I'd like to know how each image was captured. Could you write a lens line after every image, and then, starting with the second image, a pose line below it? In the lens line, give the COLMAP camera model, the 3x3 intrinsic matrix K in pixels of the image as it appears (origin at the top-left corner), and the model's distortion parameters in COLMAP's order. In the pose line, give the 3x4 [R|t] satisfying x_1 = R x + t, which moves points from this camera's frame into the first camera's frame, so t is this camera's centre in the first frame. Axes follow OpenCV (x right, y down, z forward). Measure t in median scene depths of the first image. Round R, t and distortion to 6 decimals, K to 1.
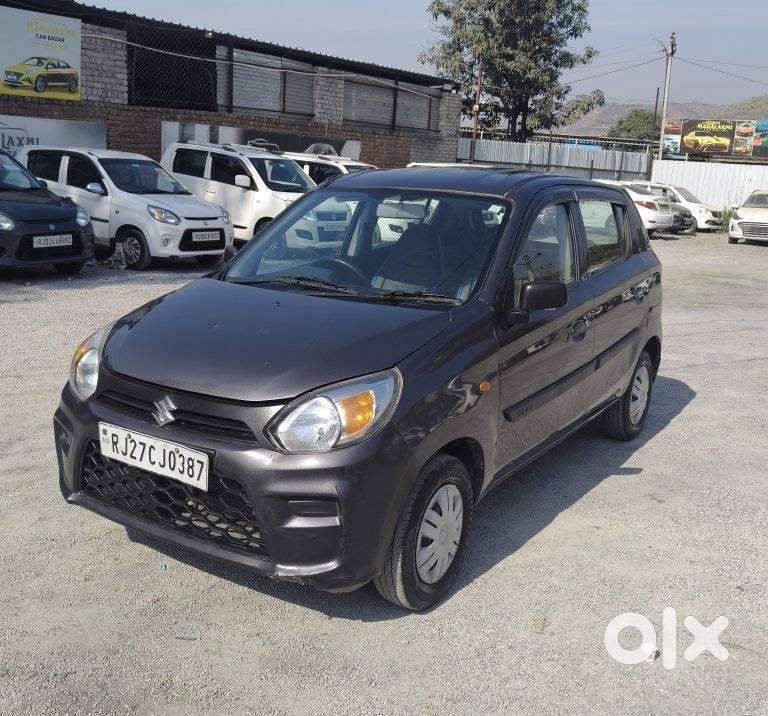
lens RADIAL K [[860.9, 0, 383.5], [0, 860.9, 334.6], [0, 0, 1]] dist [0.026714, -0.089035]
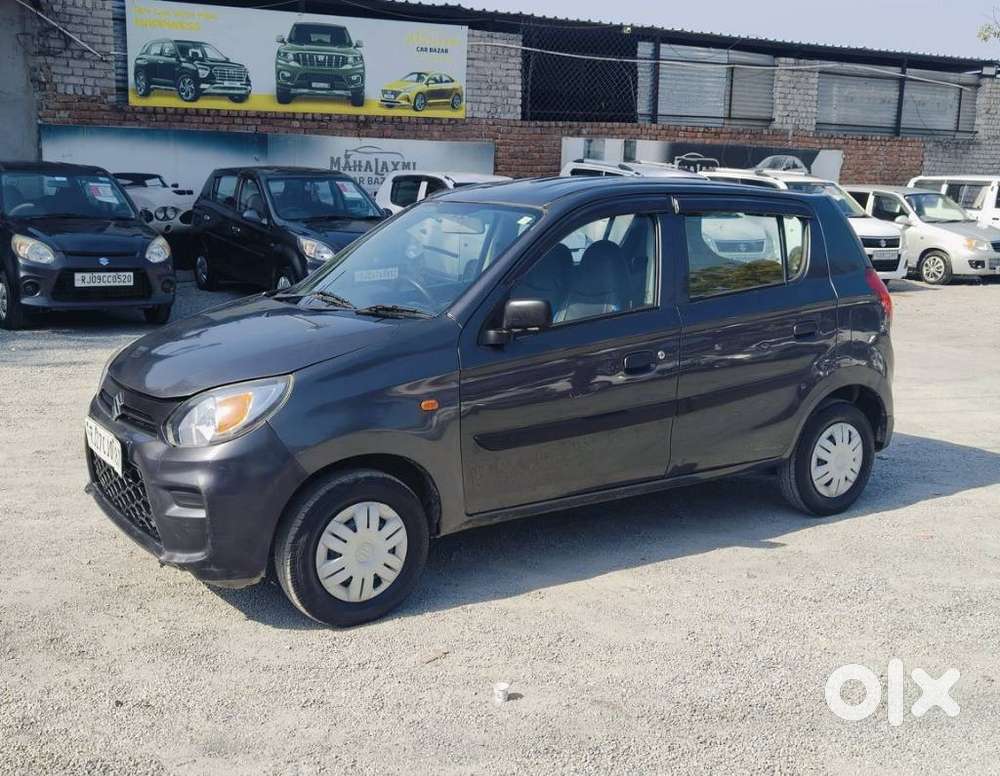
lens RADIAL K [[1115.5, 0, 500.0], [0, 1115.5, 388.0], [0, 0, 1]] dist [0.010997, -0.044912]
pose [[0.914166, 0.044024, -0.402943, 0.139680], [-0.051440, 0.998647, -0.007595, 0.009495], [0.402063, 0.027671, 0.915194, -0.018348]]
